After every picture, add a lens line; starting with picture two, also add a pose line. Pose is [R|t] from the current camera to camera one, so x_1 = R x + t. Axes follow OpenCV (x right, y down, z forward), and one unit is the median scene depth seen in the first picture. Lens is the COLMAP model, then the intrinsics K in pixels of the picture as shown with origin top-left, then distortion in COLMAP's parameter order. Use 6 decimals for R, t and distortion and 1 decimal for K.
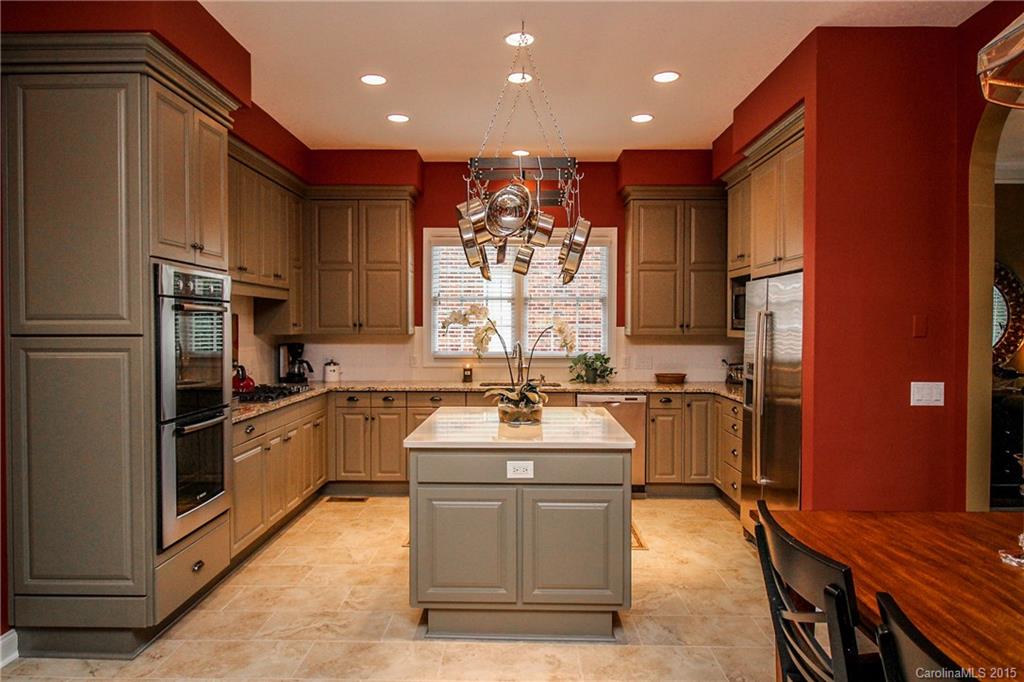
lens RADIAL K [[611.6, 0, 510.0], [0, 611.6, 338.2], [0, 0, 1]] dist [0.003828, 0.000176]
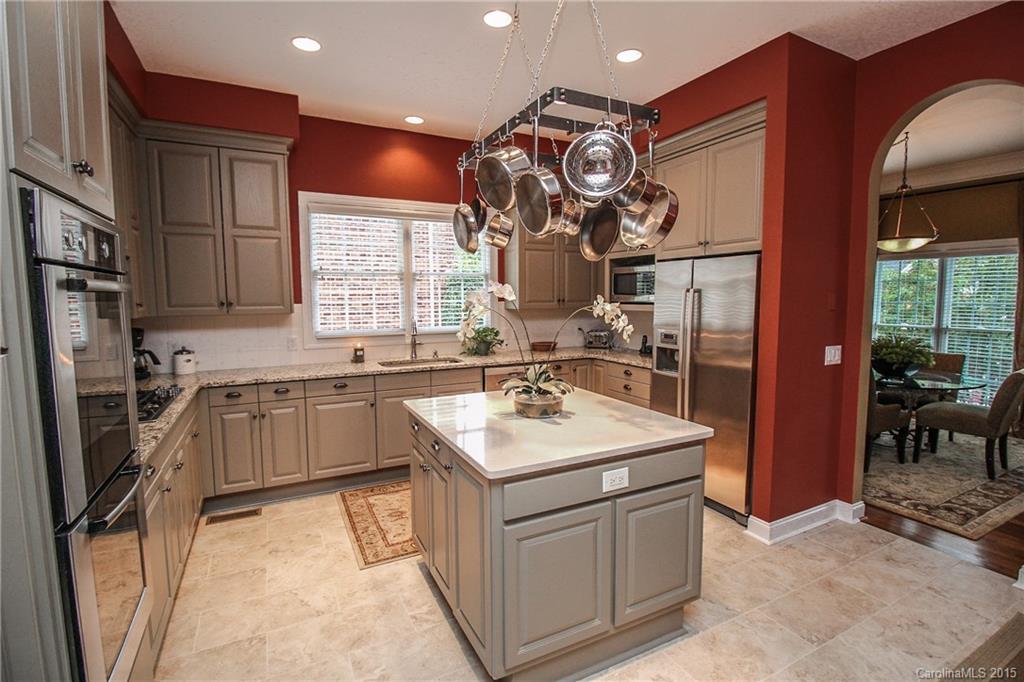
lens RADIAL K [[478.0, 0, 510.2], [0, 478.0, 338.4], [0, 0, 1]] dist [-0.003367, -0.009963]
pose [[0.884167, -0.048741, 0.464621, -0.222808], [0.016564, 0.997188, 0.073087, -0.016499], [-0.466877, -0.056925, 0.882488, 0.270823]]
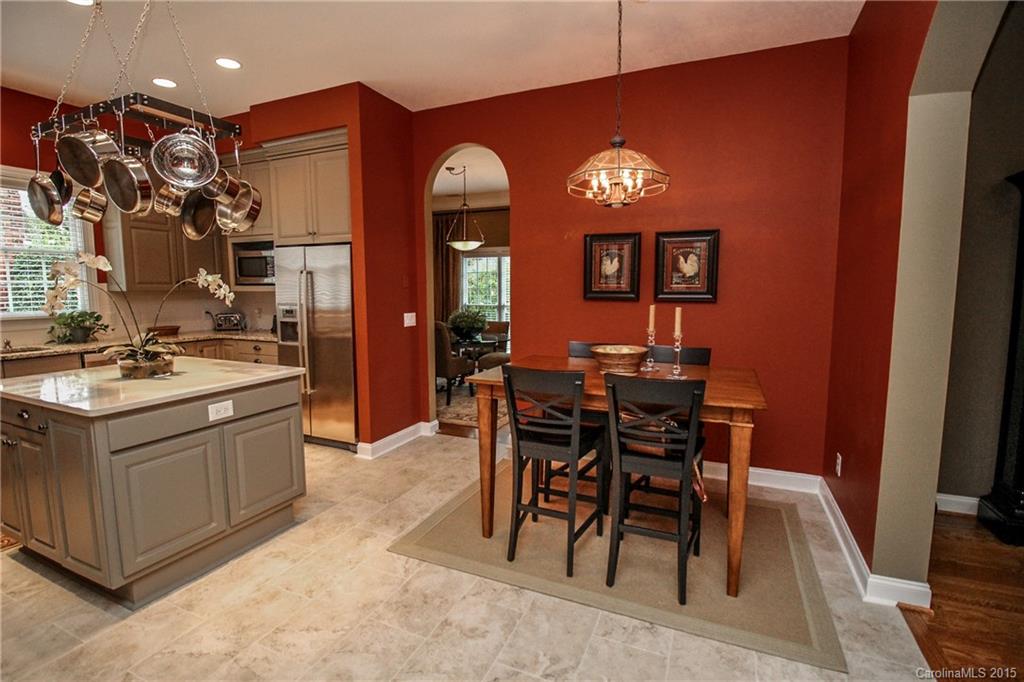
lens RADIAL K [[478.0, 0, 513.6], [0, 478.0, 339.1], [0, 0, 1]] dist [-0.003367, -0.009963]
pose [[0.389835, -0.100274, 0.915409, -0.295399], [0.020069, 0.994743, 0.100418, 0.008090], [-0.920666, -0.020775, 0.389798, 0.106611]]
